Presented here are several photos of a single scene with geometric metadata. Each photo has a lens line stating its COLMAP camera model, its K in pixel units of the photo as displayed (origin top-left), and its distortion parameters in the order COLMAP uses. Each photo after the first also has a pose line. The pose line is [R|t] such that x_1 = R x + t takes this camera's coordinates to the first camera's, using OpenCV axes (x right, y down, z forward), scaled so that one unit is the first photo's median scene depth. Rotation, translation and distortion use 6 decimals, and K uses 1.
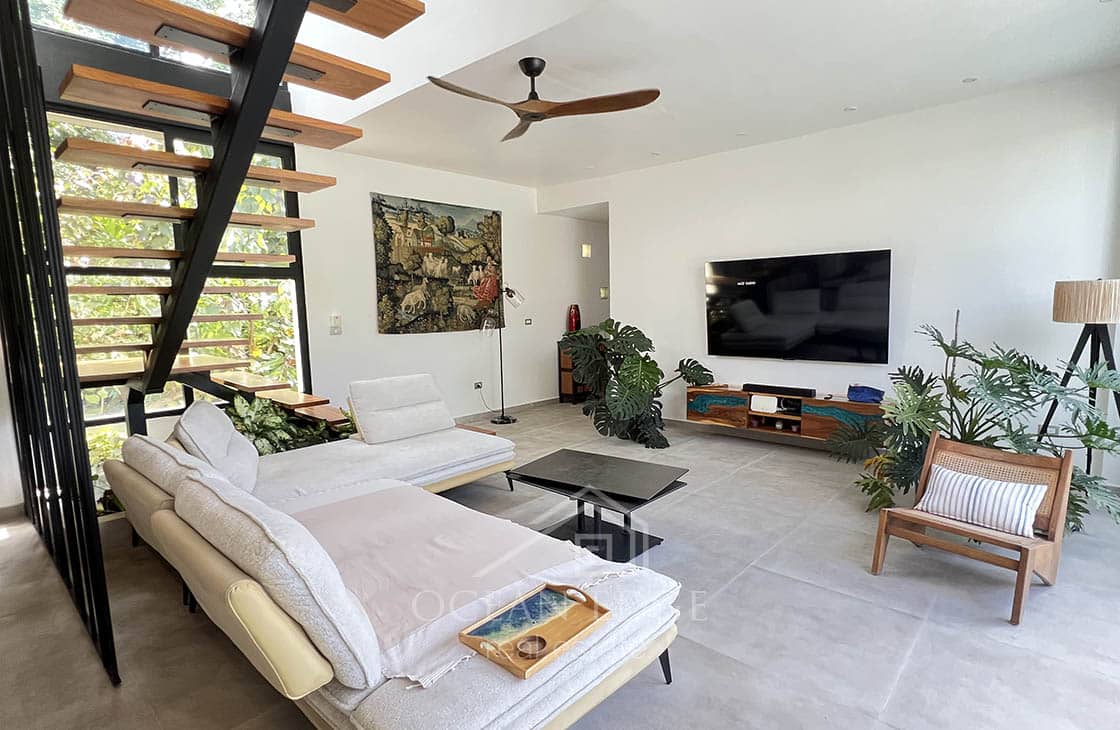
lens RADIAL K [[566.7, 0, 562.3], [0, 566.7, 373.6], [0, 0, 1]] dist [0.000646, 0.000060]
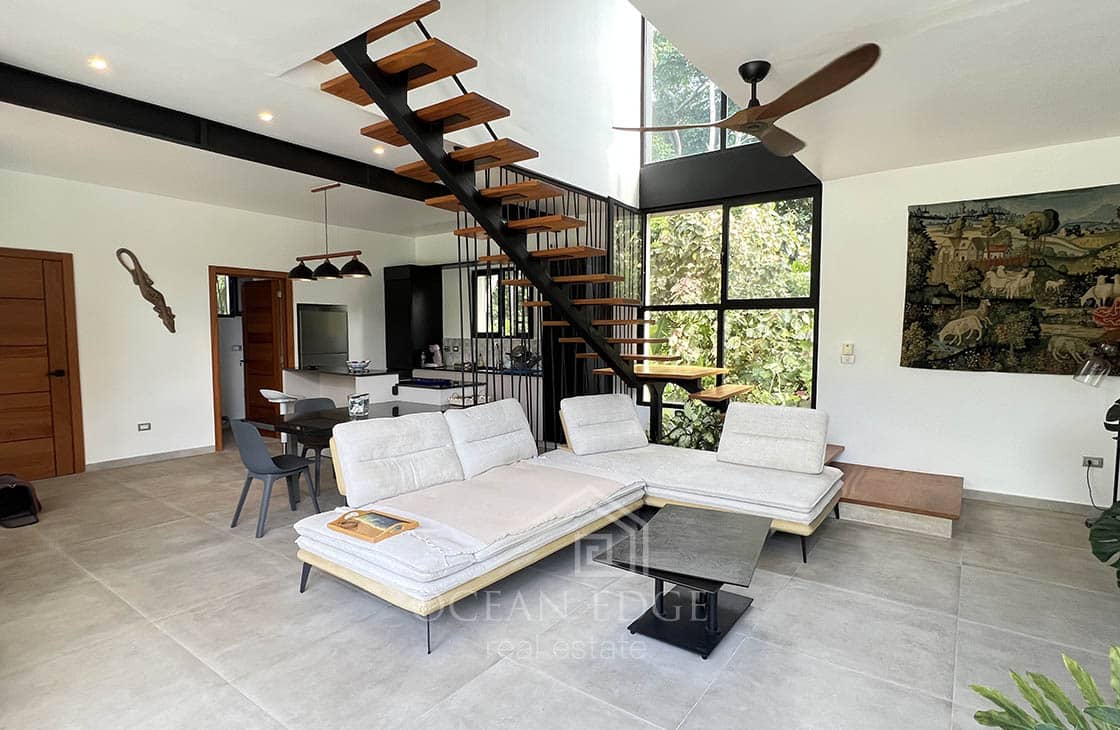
lens RADIAL K [[566.7, 0, 562.3], [0, 566.7, 373.6], [0, 0, 1]] dist [0.000646, 0.000060]
pose [[0.108239, 0.094535, -0.989620, 0.471931], [-0.126602, 0.988674, 0.080598, -0.061576], [0.986031, 0.116564, 0.118981, 0.370110]]
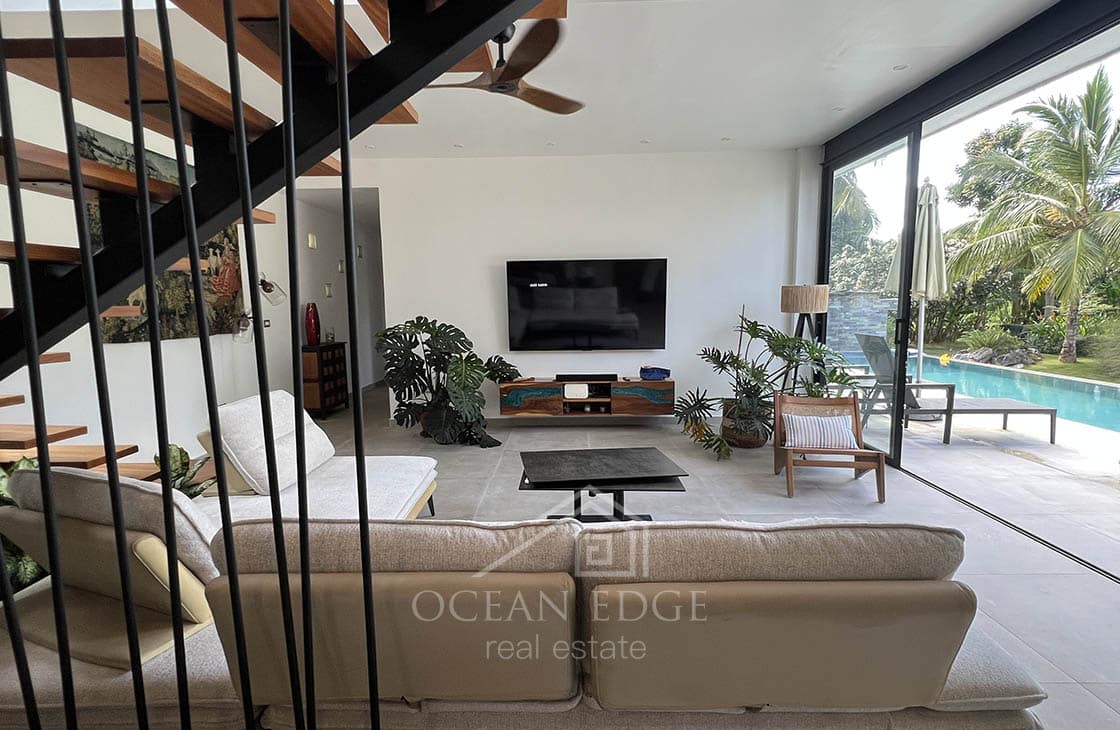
lens RADIAL K [[562.6, 0, 560.0], [0, 562.6, 365.0], [0, 0, 1]] dist [0.000925, 0.000186]
pose [[0.748115, -0.065905, 0.660289, -0.345147], [0.081049, 0.996681, 0.007652, -0.007264], [-0.658601, 0.047791, 0.750973, 0.165196]]
